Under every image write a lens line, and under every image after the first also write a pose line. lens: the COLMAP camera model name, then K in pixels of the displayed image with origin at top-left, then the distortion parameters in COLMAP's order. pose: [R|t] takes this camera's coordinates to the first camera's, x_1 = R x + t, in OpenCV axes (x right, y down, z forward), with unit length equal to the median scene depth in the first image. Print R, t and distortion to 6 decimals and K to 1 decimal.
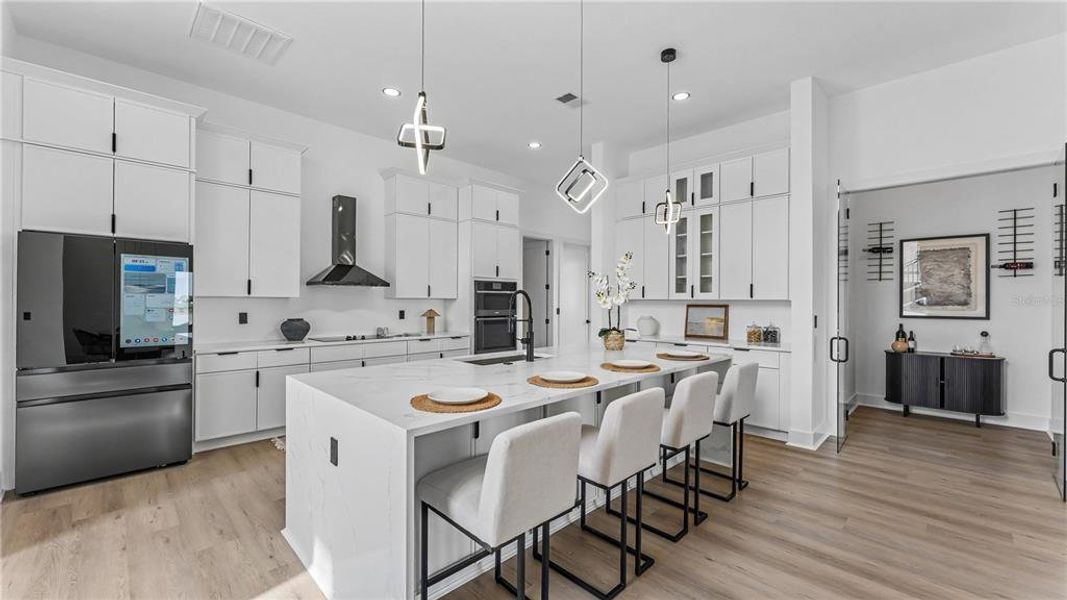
lens RADIAL K [[422.4, 0, 534.8], [0, 422.4, 300.4], [0, 0, 1]] dist [-0.000171, 0.000123]
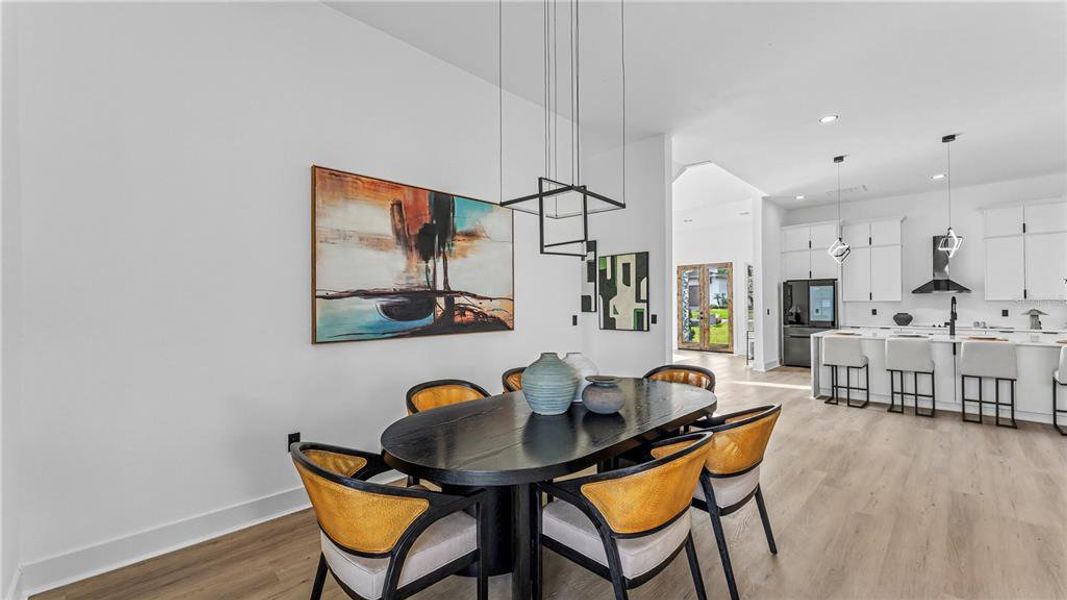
lens RADIAL K [[427.4, 0, 535.0], [0, 427.4, 297.0], [0, 0, 1]] dist [0.001818, 0.000115]
pose [[0.005442, -0.019530, -0.999794, 1.123983], [0.005656, 0.999794, -0.019499, 0.003326], [0.999969, -0.005548, 0.005551, -0.504170]]
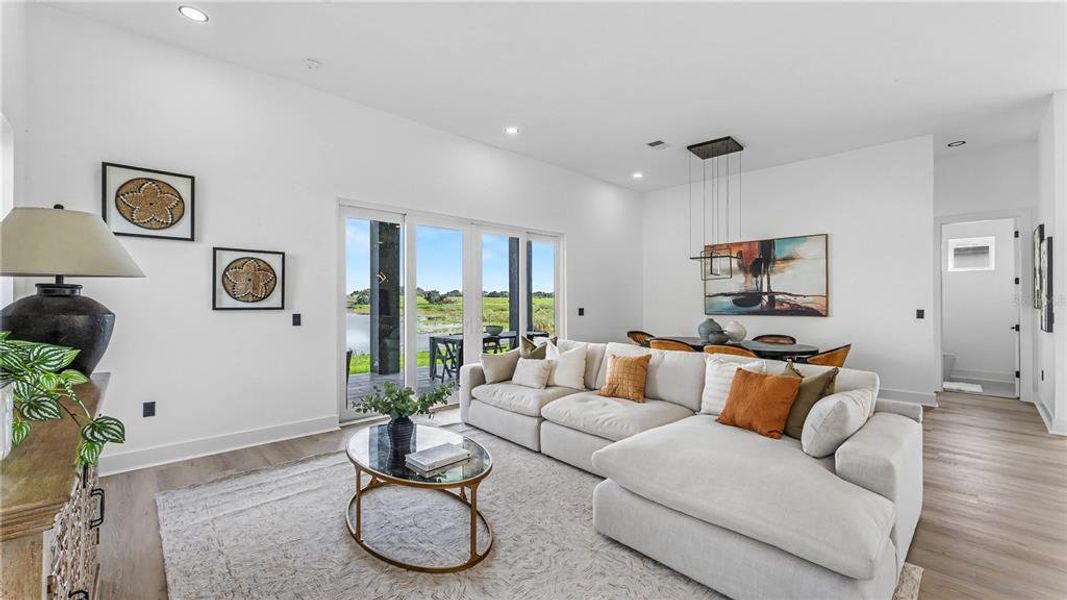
lens RADIAL K [[422.4, 0, 534.8], [0, 422.4, 300.4], [0, 0, 1]] dist [-0.000171, 0.000123]
pose [[-0.999463, -0.004643, 0.032426, 1.100486], [-0.004640, 0.999989, 0.000158, 0.007585], [-0.032426, 0.000007, -0.999474, 0.713169]]
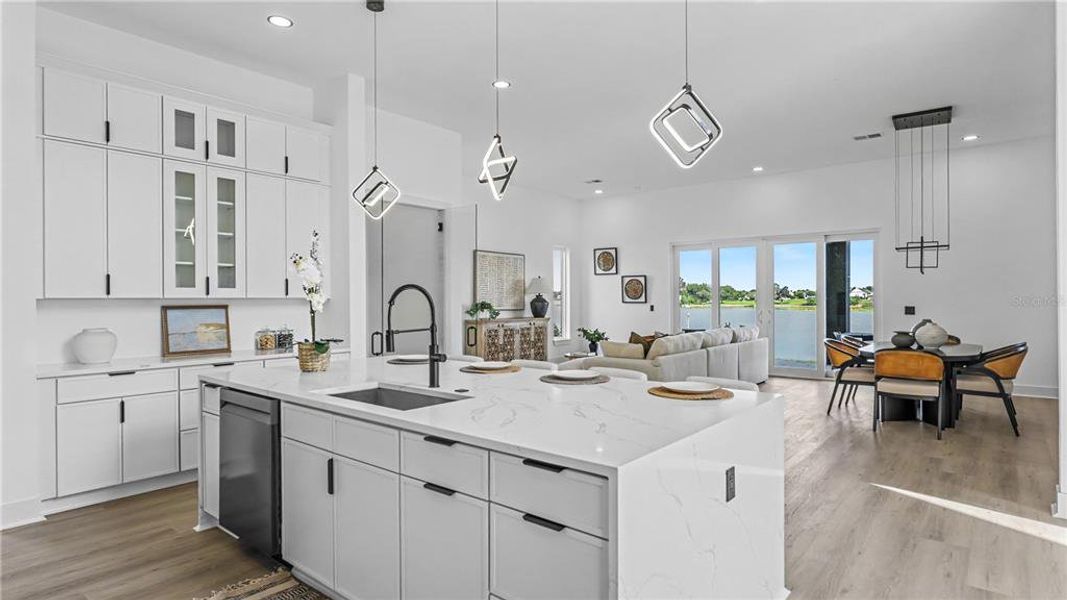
lens RADIAL K [[557.7, 0, 536.4], [0, 557.7, 299.5], [0, 0, 1]] dist [-0.004995, -0.000412]
pose [[-0.094909, -0.006441, 0.995465, -0.568000], [0.004253, 0.999967, 0.006876, -0.003387], [-0.995477, 0.004886, -0.094879, 0.558591]]
